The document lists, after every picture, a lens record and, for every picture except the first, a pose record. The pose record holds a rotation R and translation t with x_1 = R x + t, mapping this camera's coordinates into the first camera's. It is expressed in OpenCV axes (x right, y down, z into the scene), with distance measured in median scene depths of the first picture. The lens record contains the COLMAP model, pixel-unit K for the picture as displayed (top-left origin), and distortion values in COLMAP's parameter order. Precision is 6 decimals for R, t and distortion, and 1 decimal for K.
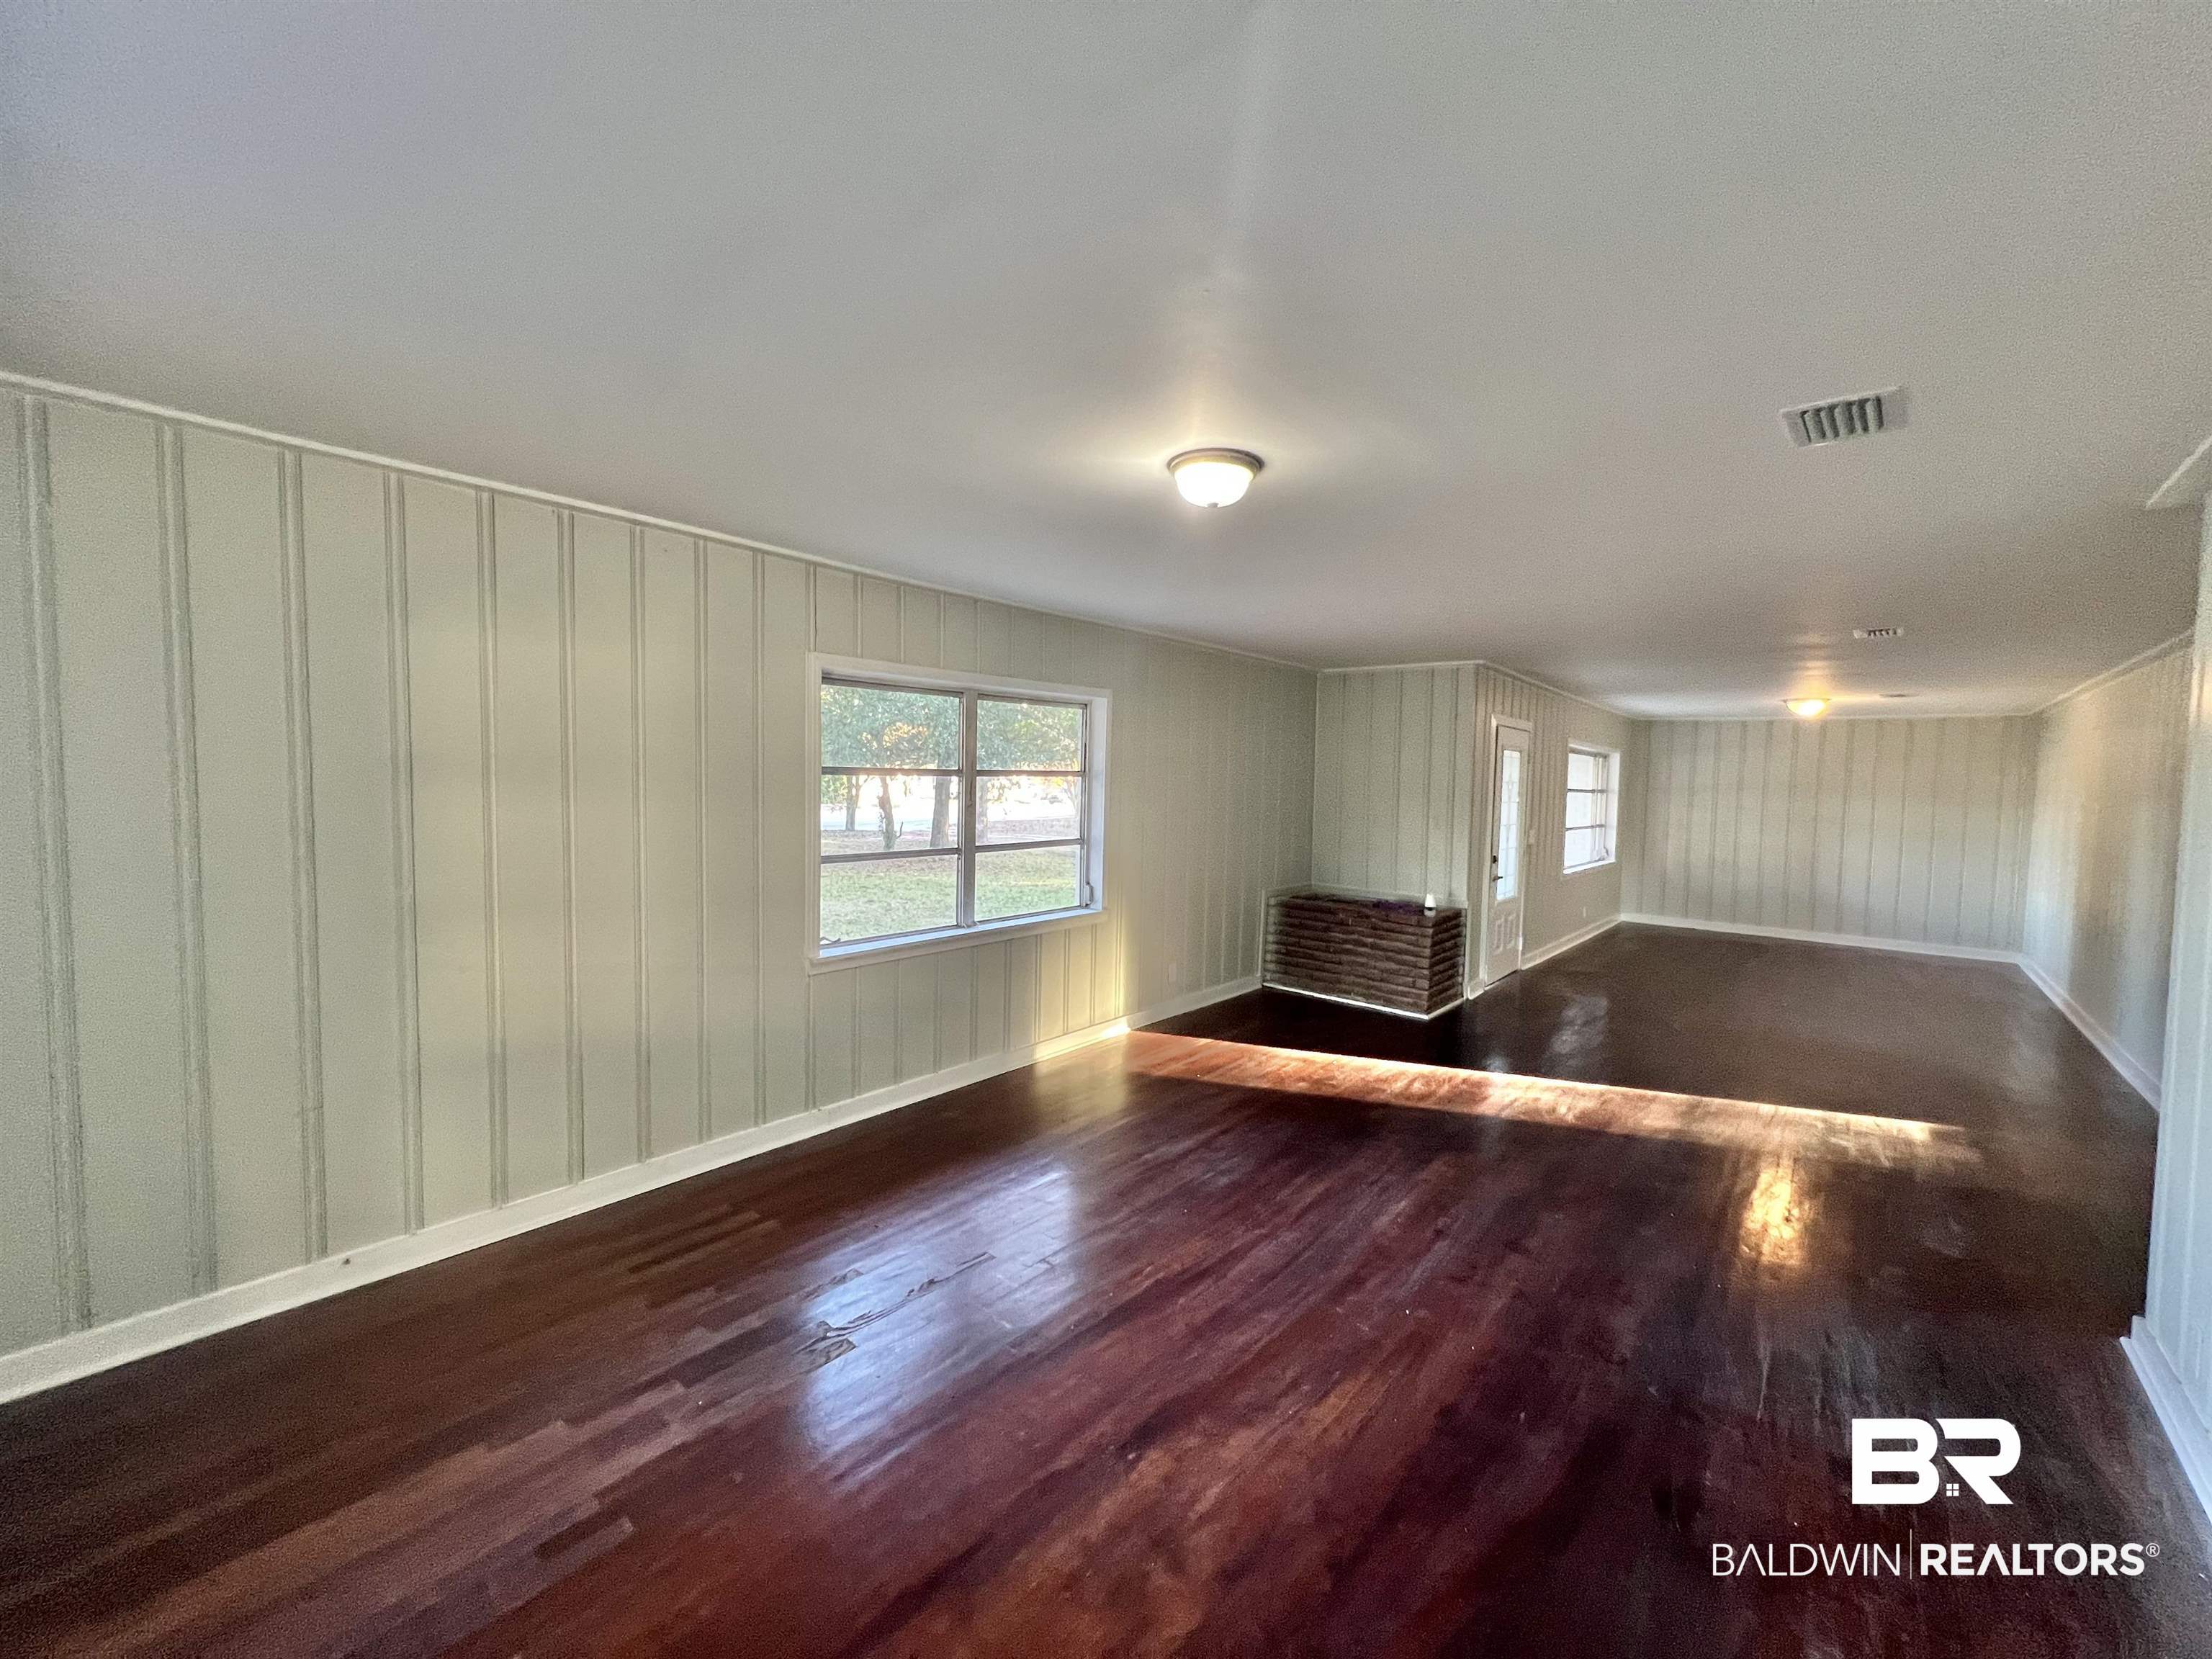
lens RADIAL K [[884.4, 0, 1102.2], [0, 884.4, 822.7], [0, 0, 1]] dist [-0.002022, 0.000636]
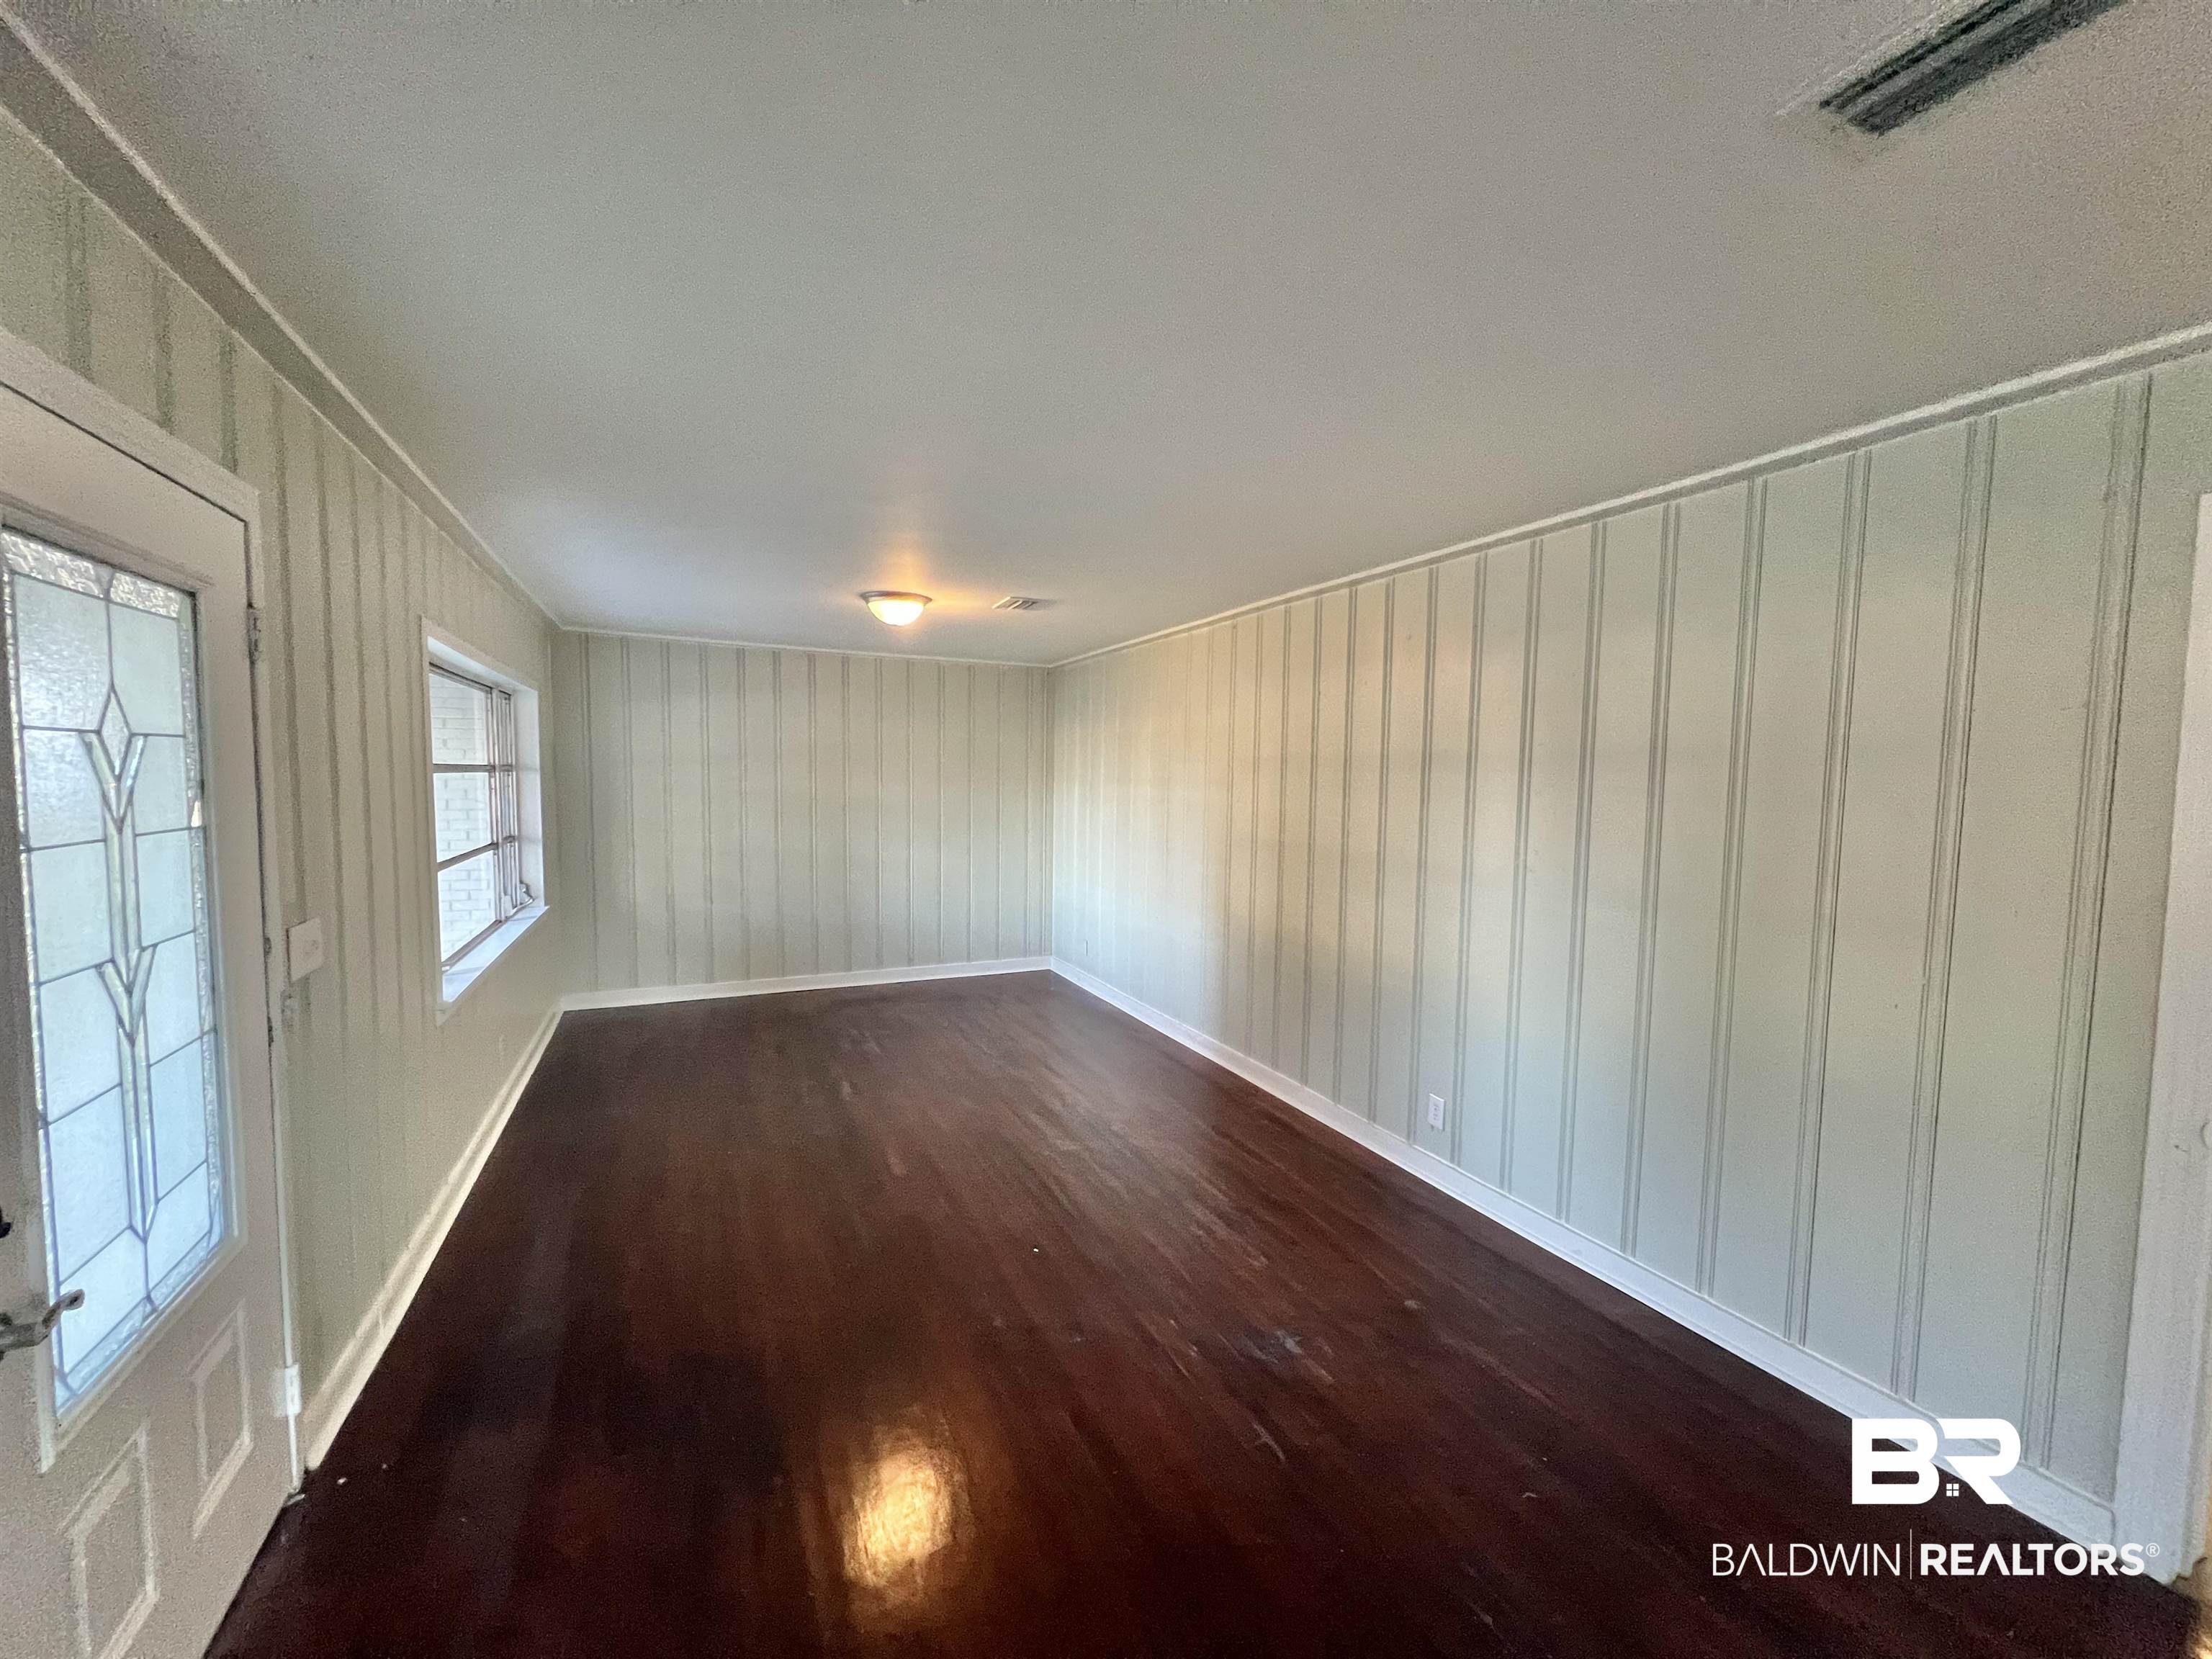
lens RADIAL K [[884.4, 0, 1102.2], [0, 884.4, 822.7], [0, 0, 1]] dist [-0.002022, 0.000636]
pose [[0.413937, -0.070321, 0.907585, 0.293107], [0.039999, 0.997454, 0.059041, -0.023706], [-0.909426, 0.011863, 0.415696, 0.568027]]
